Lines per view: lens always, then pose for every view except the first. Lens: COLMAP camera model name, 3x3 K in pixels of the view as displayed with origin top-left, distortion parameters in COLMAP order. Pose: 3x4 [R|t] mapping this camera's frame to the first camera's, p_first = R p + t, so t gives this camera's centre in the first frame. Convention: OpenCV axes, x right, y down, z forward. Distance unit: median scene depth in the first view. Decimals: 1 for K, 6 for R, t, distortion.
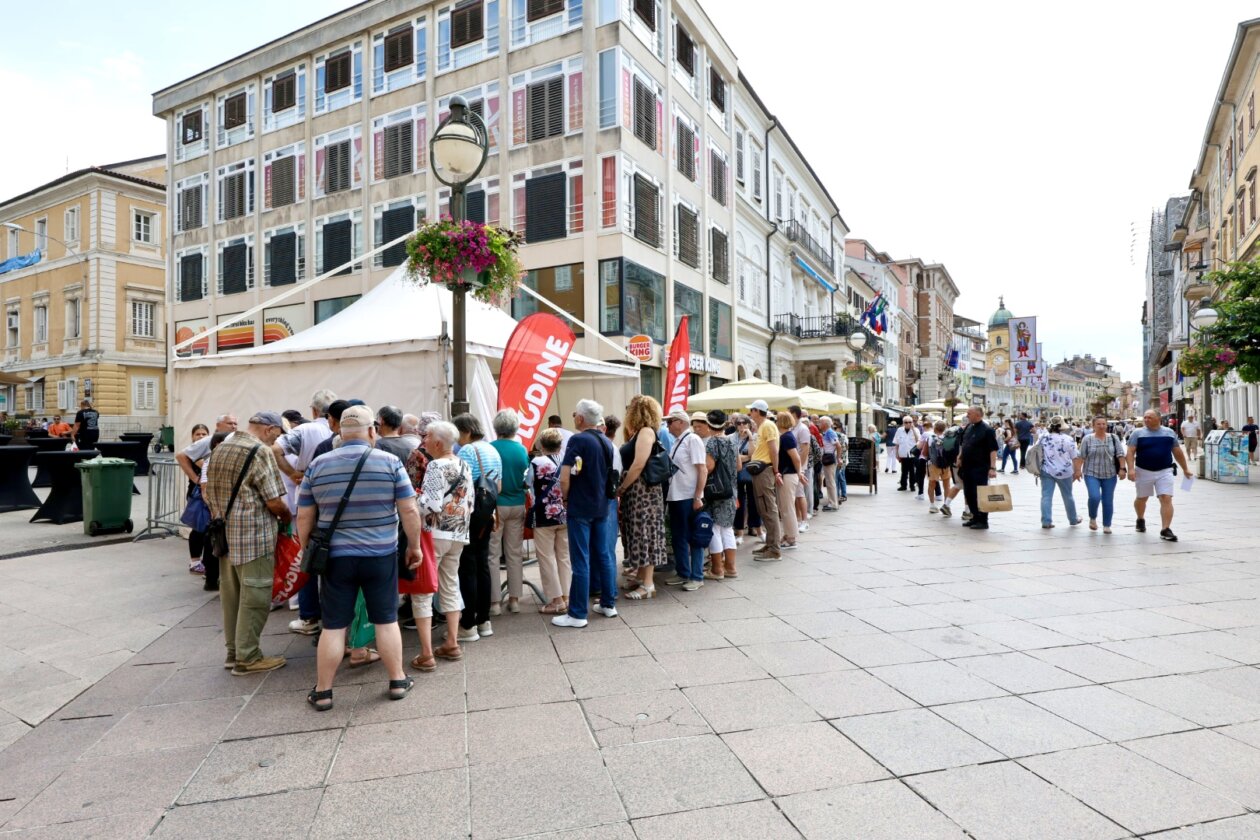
lens RADIAL K [[694.1, 0, 630.0], [0, 694.1, 420.0], [0, 0, 1]] dist [-0.006351, -0.000888]
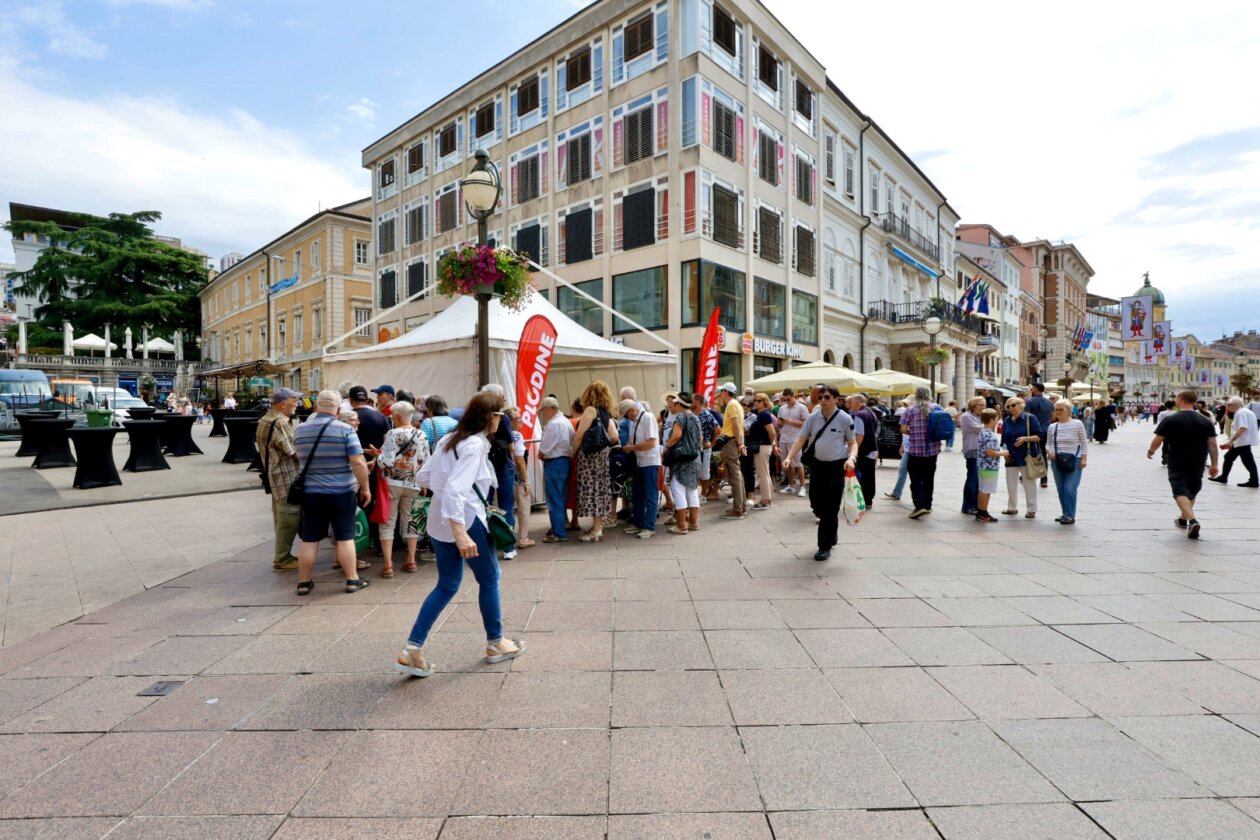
lens RADIAL K [[606.1, 0, 630.0], [0, 606.1, 420.0], [0, 0, 1]] dist [-0.019377, 0.000733]
pose [[0.972686, 0.008578, -0.231968, 0.079170], [-0.000395, 0.999377, 0.035302, -0.000701], [0.232126, -0.034247, 0.972083, -0.012469]]
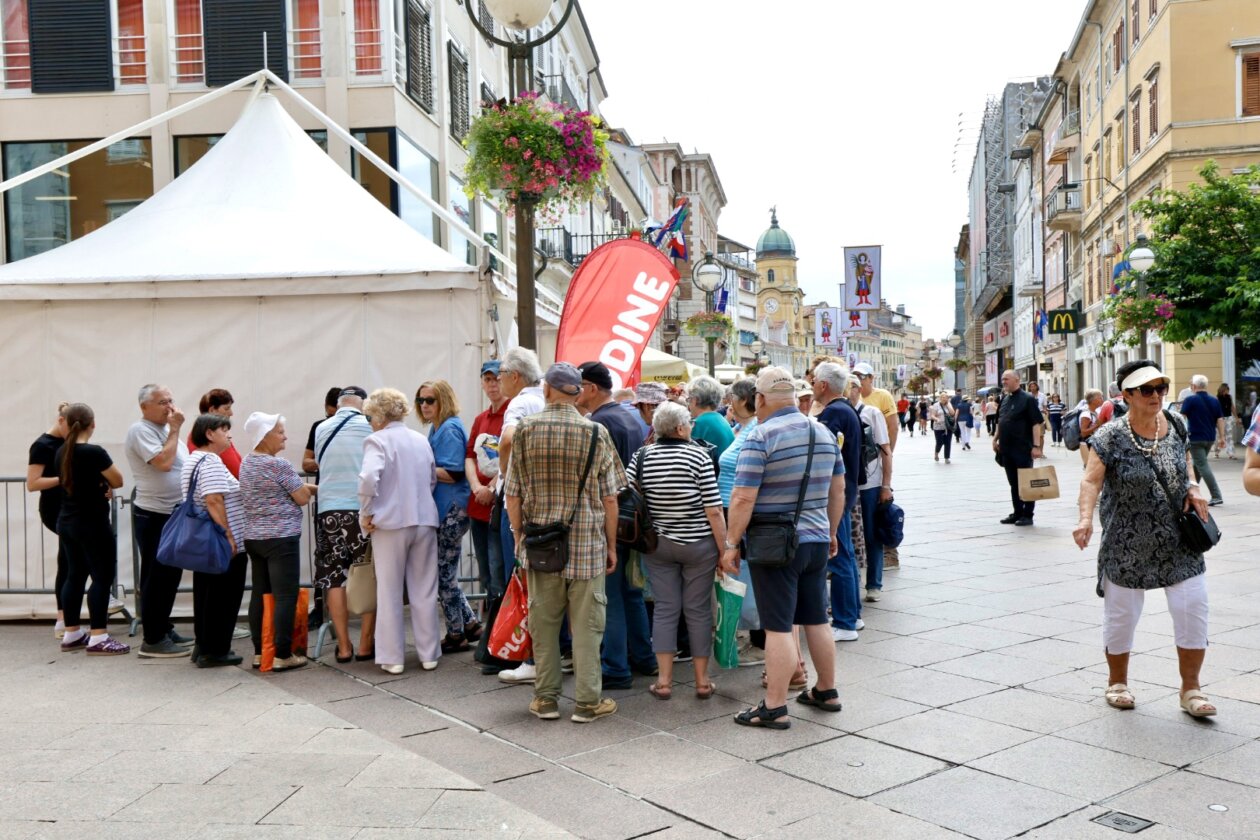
lens RADIAL K [[1217.6, 0, 630.0], [0, 1217.6, 420.0], [0, 0, 1]] dist [0.046987, -0.007429]
pose [[0.919933, -0.017924, 0.391665, -0.174307], [0.012257, 0.999781, 0.016964, 0.002571], [-0.391884, -0.010805, 0.919951, -0.042882]]
